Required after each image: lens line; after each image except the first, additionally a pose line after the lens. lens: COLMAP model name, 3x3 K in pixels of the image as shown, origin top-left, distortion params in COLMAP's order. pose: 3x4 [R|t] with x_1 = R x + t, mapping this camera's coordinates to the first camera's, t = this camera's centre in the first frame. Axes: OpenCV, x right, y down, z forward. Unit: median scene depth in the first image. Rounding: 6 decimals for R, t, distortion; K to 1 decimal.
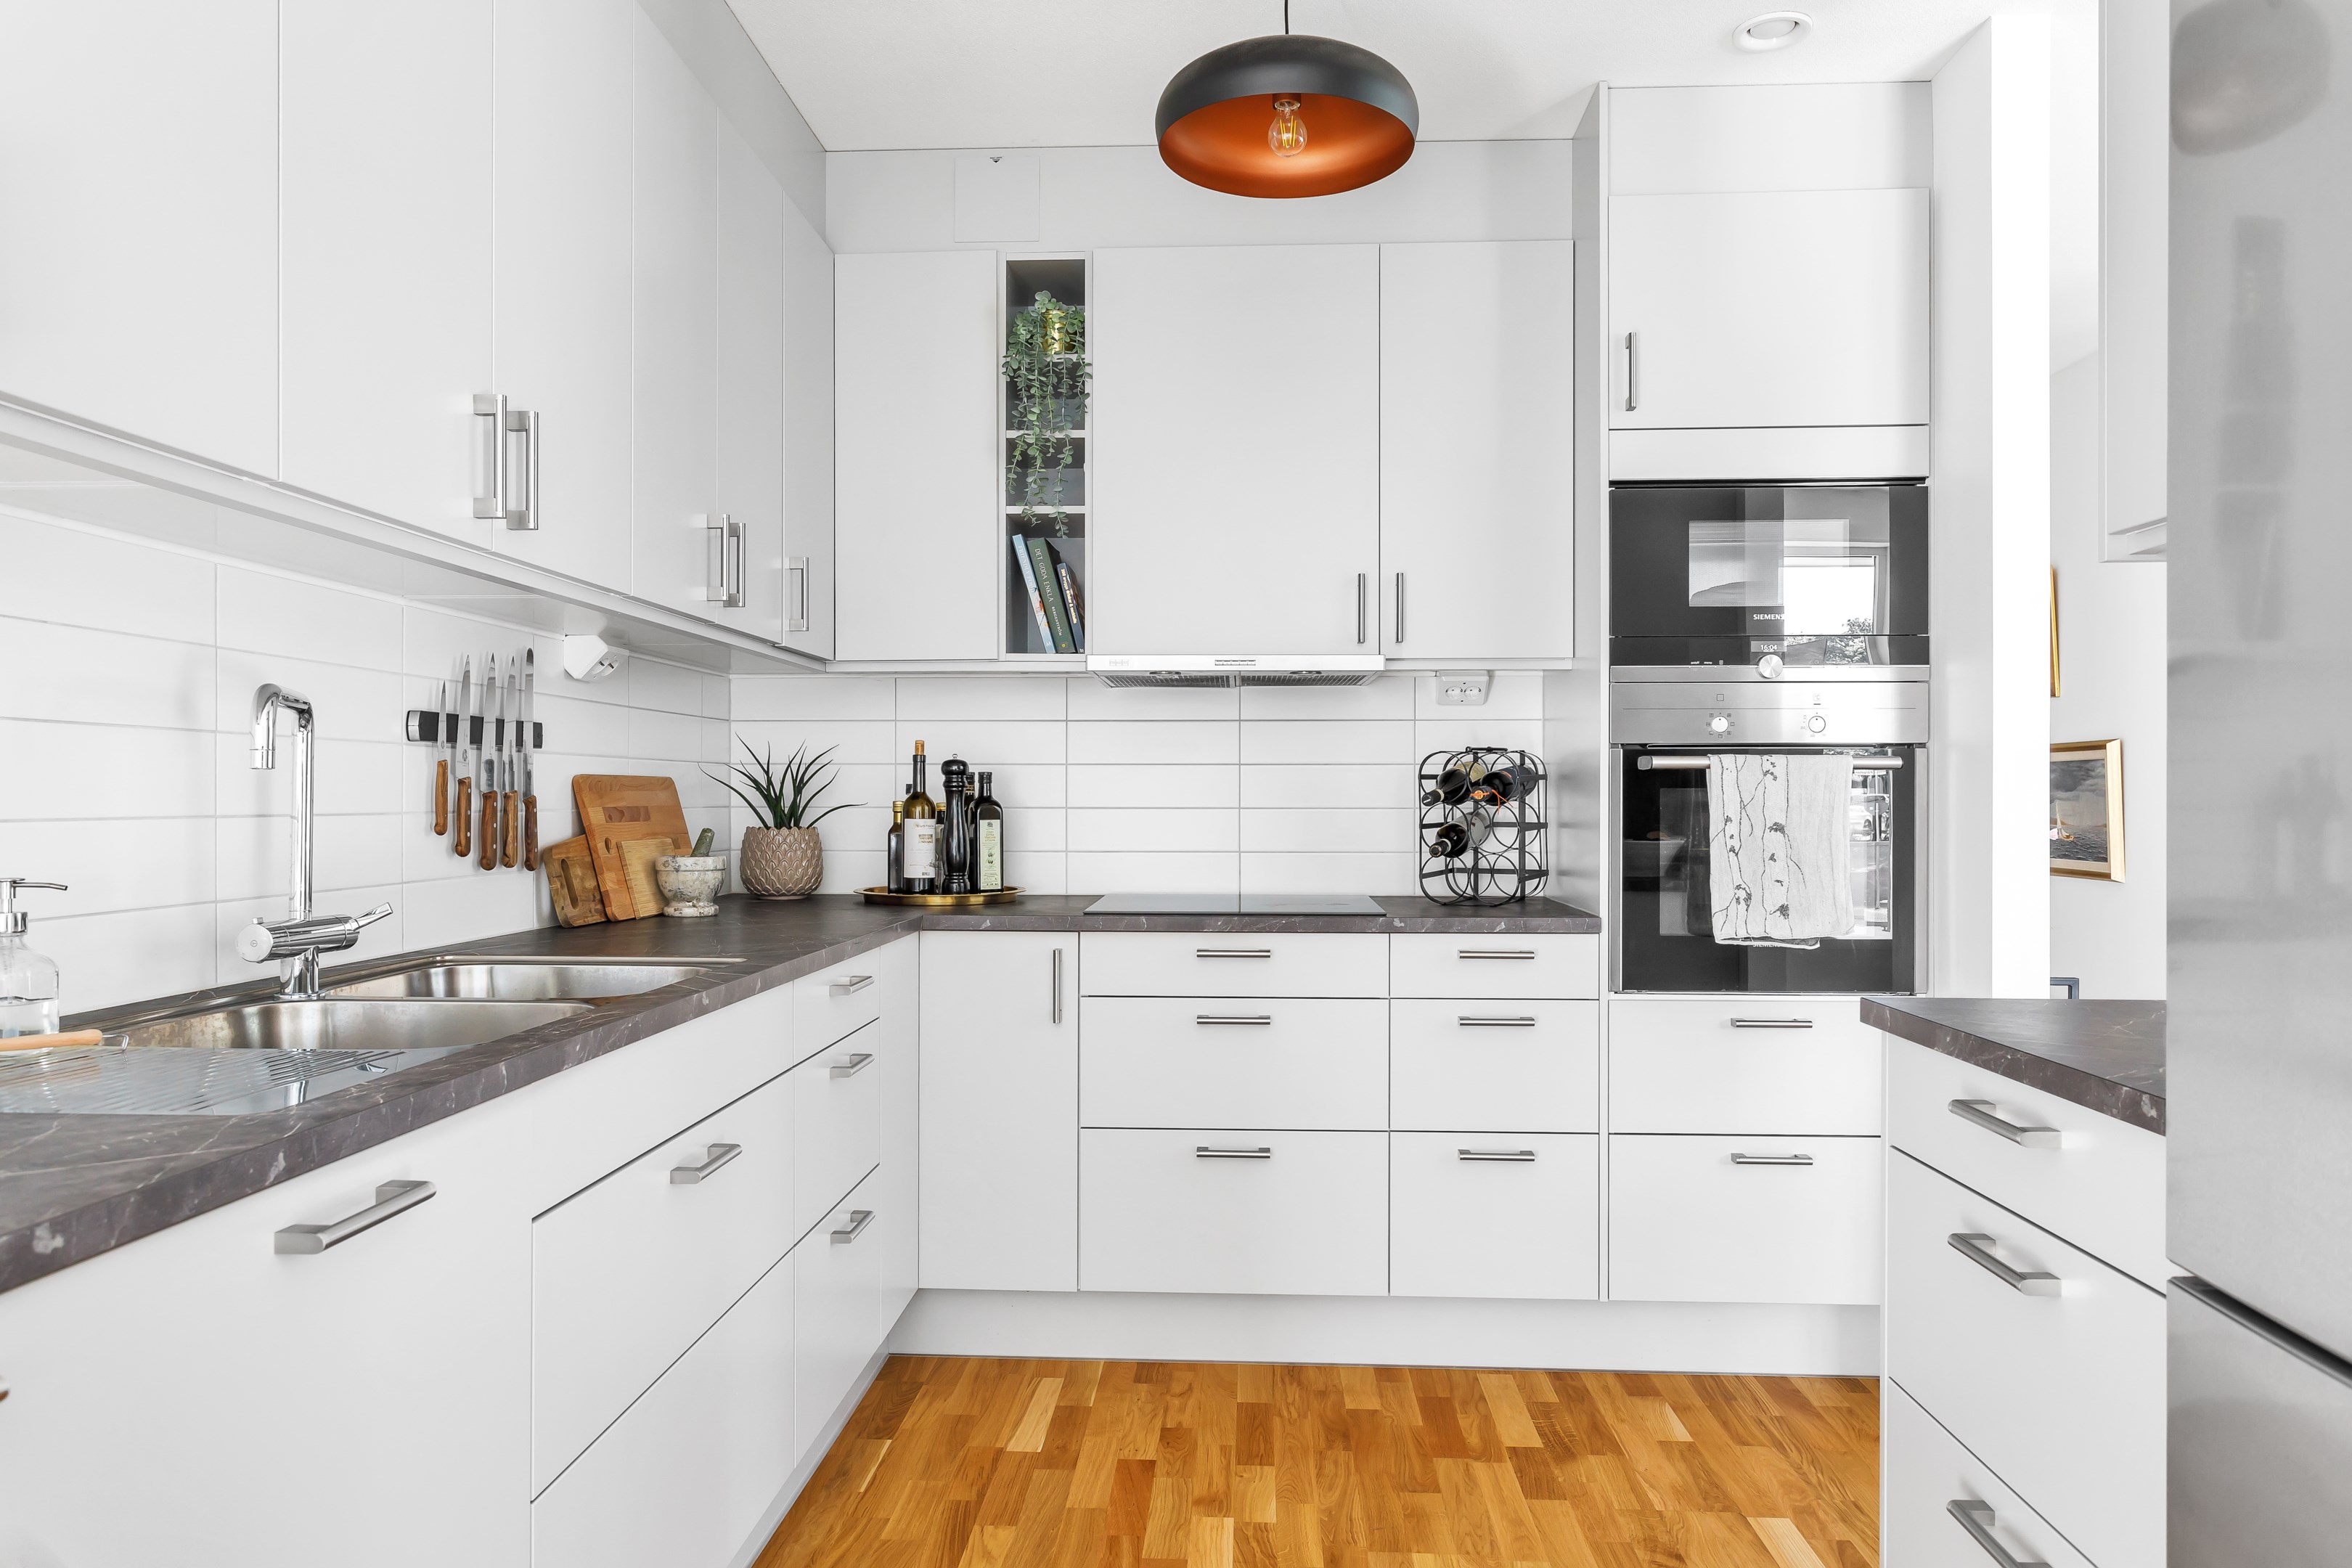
lens RADIAL K [[1519.8, 0, 1176.0], [0, 1519.8, 784.0], [0, 0, 1]] dist [-0.003645, 0.001575]
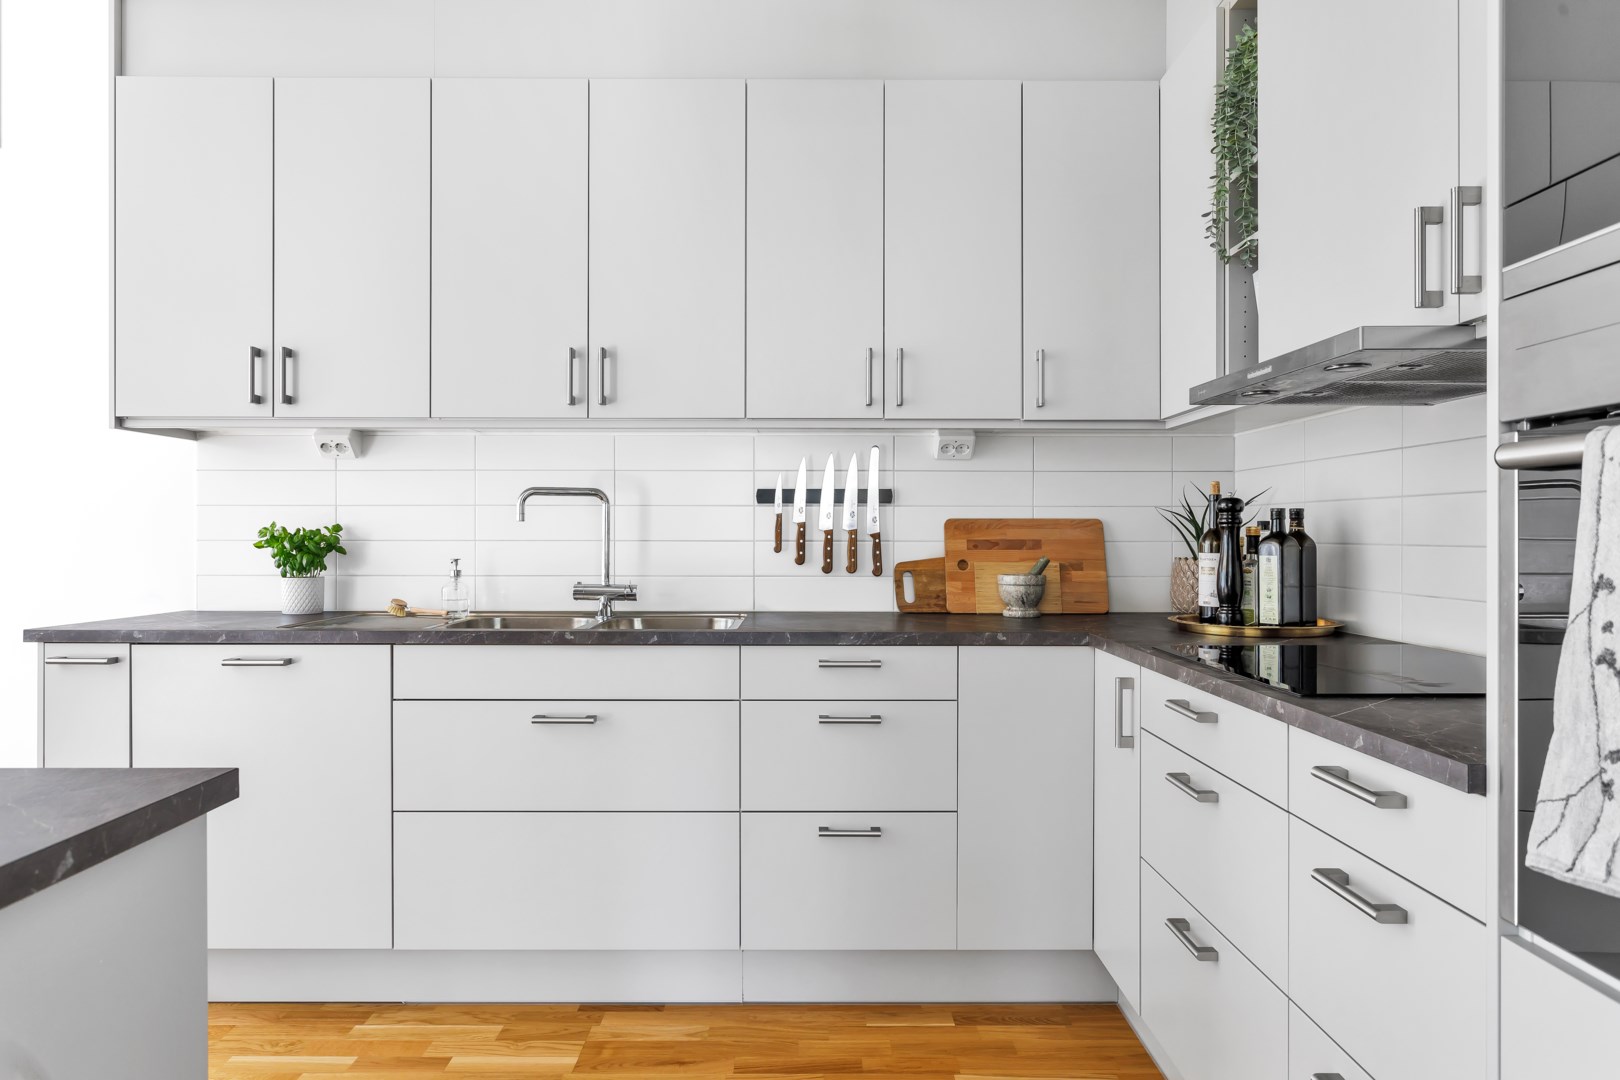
lens RADIAL K [[993.0, 0, 805.9], [0, 993.0, 541.1], [0, 0, 1]] dist [-0.005573, 0.003630]
pose [[0.072536, 0.006747, -0.997343, 0.619719], [0.007798, 0.999943, 0.007332, 0.008158], [0.997335, -0.008309, 0.072479, 0.775069]]
